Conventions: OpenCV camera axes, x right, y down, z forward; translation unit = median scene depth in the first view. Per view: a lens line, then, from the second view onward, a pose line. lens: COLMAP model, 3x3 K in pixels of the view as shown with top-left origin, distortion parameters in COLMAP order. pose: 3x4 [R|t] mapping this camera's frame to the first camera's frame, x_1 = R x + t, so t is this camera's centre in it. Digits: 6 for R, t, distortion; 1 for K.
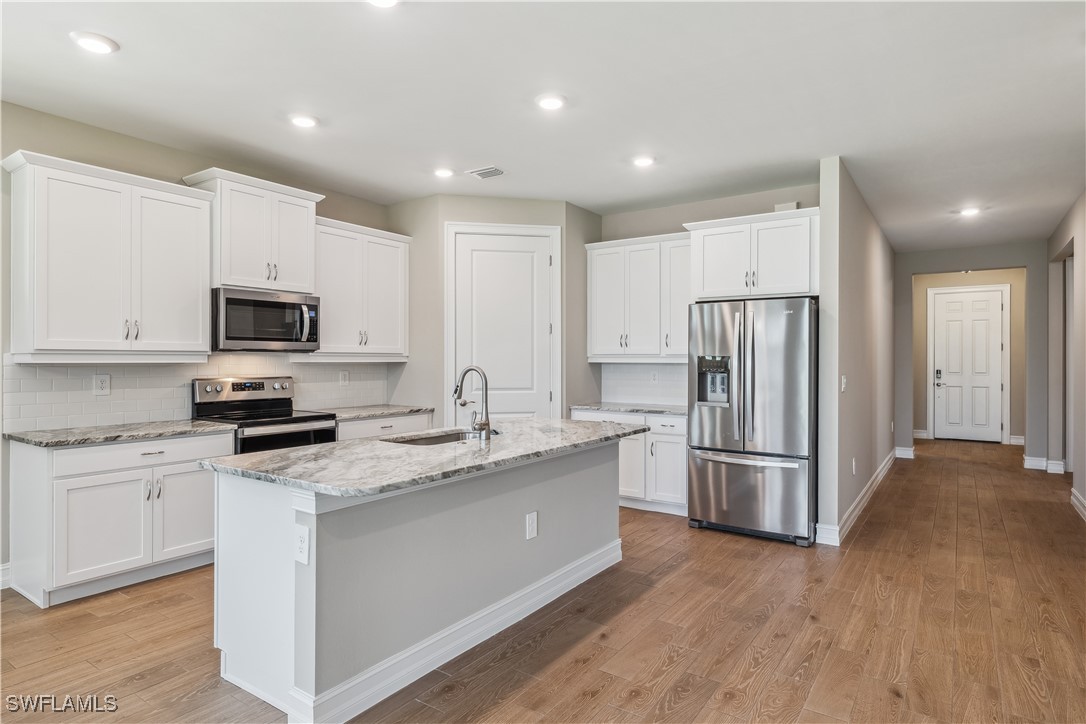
lens RADIAL K [[603.3, 0, 542.9], [0, 603.3, 358.9], [0, 0, 1]] dist [-0.000341, -0.000435]
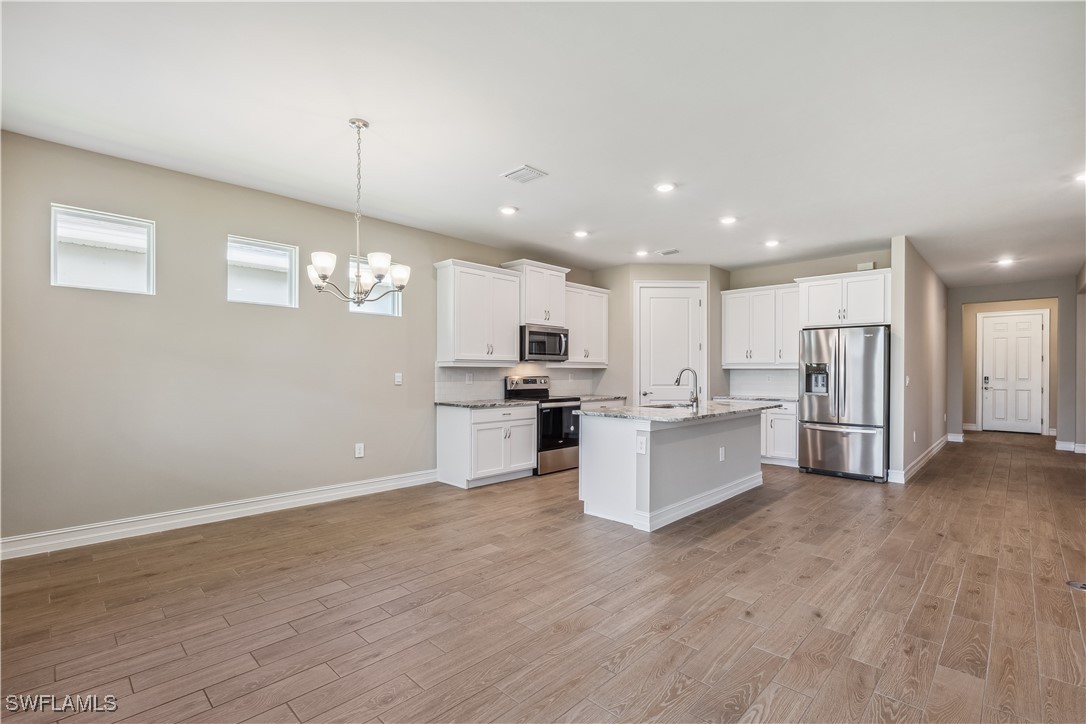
lens RADIAL K [[493.8, 0, 545.1], [0, 493.8, 372.4], [0, 0, 1]] dist [-0.005933, 0.000460]
pose [[0.986566, 0.001418, -0.163356, -0.210714], [-0.000967, 0.999995, 0.002842, 0.015987], [0.163359, -0.002645, 0.986563, -0.394523]]
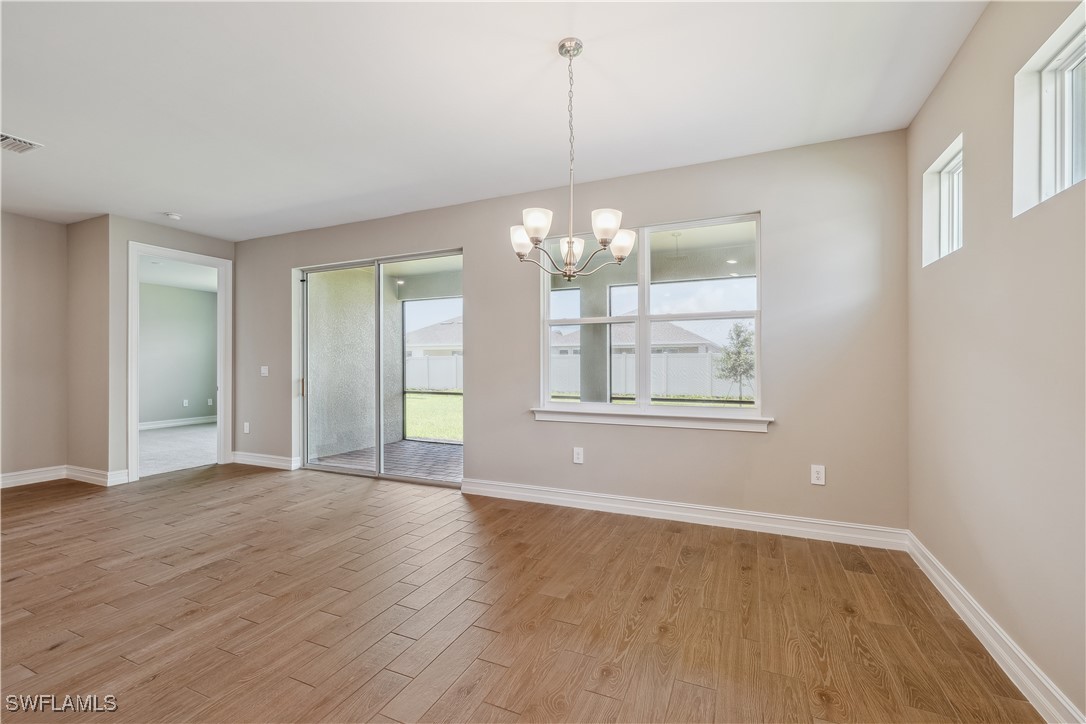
lens RADIAL K [[463.0, 0, 543.0], [0, 463.0, 362.0], [0, 0, 1]] dist [0.001535, 0.000171]
pose [[-0.983534, -0.000620, -0.180720, -0.456163], [0.000262, 0.999988, -0.004857, 0.016261], [0.180721, -0.004824, -0.983523, 0.711117]]
